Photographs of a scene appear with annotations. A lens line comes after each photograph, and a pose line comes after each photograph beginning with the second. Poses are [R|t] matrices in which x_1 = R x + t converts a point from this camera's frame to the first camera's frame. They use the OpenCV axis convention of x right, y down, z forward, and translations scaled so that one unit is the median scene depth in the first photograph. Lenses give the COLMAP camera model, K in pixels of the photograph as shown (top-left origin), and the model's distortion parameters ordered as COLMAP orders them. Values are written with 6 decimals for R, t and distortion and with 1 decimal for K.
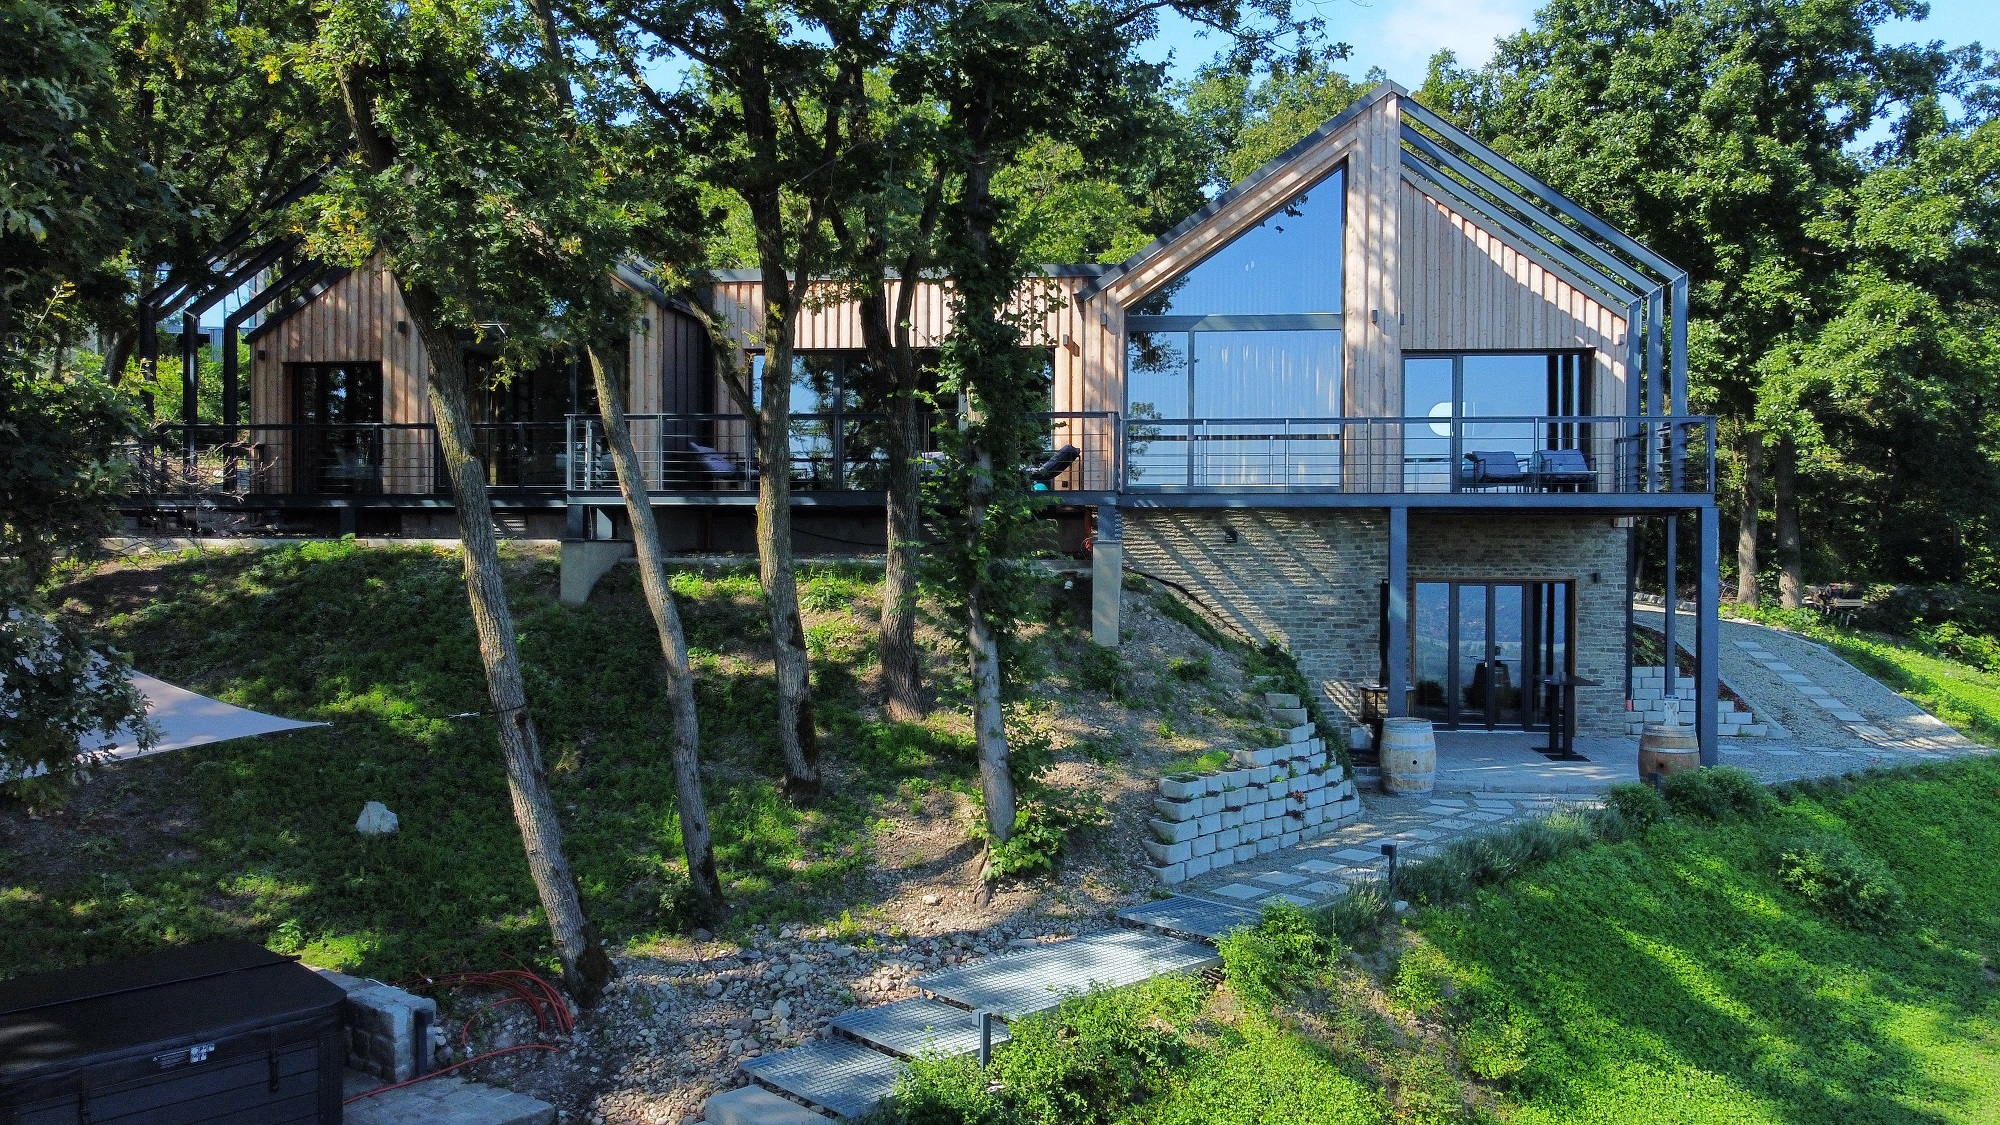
lens RADIAL K [[1543.6, 0, 1000.0], [0, 1543.6, 562.5], [0, 0, 1]] dist [-0.004475, 0.000160]
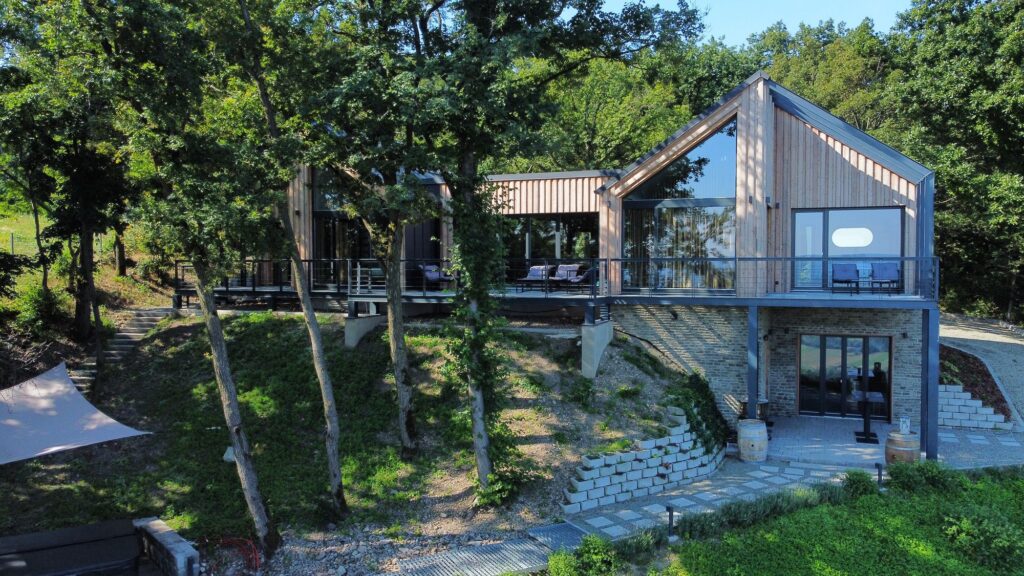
lens RADIAL K [[790.3, 0, 512.0], [0, 790.3, 288.0], [0, 0, 1]] dist [-0.004475, 0.000160]
pose [[0.959814, 0.004835, -0.280595, 0.270480], [0.003353, 0.999583, 0.028694, -0.094339], [0.280616, -0.028481, 0.959397, 0.006840]]
